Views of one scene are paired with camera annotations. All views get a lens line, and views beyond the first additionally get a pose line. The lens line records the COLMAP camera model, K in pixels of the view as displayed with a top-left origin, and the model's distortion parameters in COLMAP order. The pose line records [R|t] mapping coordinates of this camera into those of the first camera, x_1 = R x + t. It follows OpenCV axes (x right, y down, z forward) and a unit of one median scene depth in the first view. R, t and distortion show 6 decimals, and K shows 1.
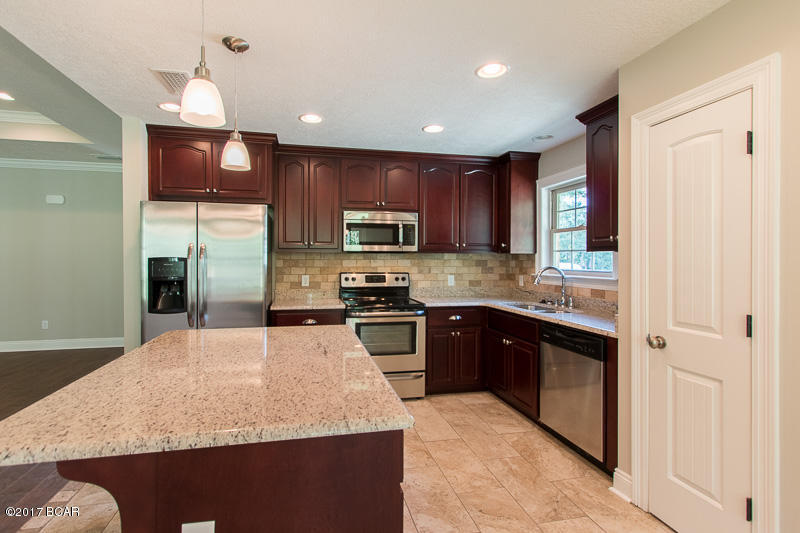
lens RADIAL K [[373.3, 0, 382.8], [0, 373.3, 261.3], [0, 0, 1]] dist [0.011598, -0.003206]
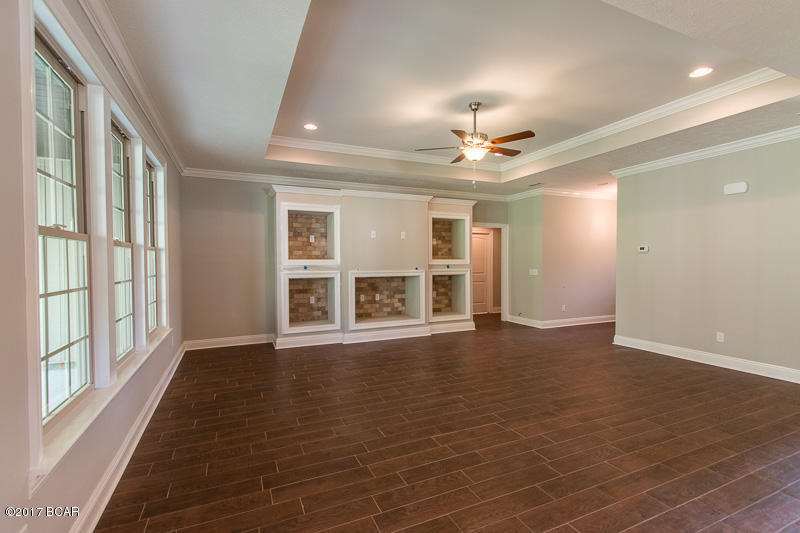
lens RADIAL K [[373.3, 0, 394.5], [0, 373.3, 266.5], [0, 0, 1]] dist [0.011598, -0.003206]
pose [[0.211015, 0.010874, -0.977422, -0.339123], [0.001008, 0.999935, 0.011342, -0.004920], [0.977482, -0.003379, 0.210990, 0.147298]]
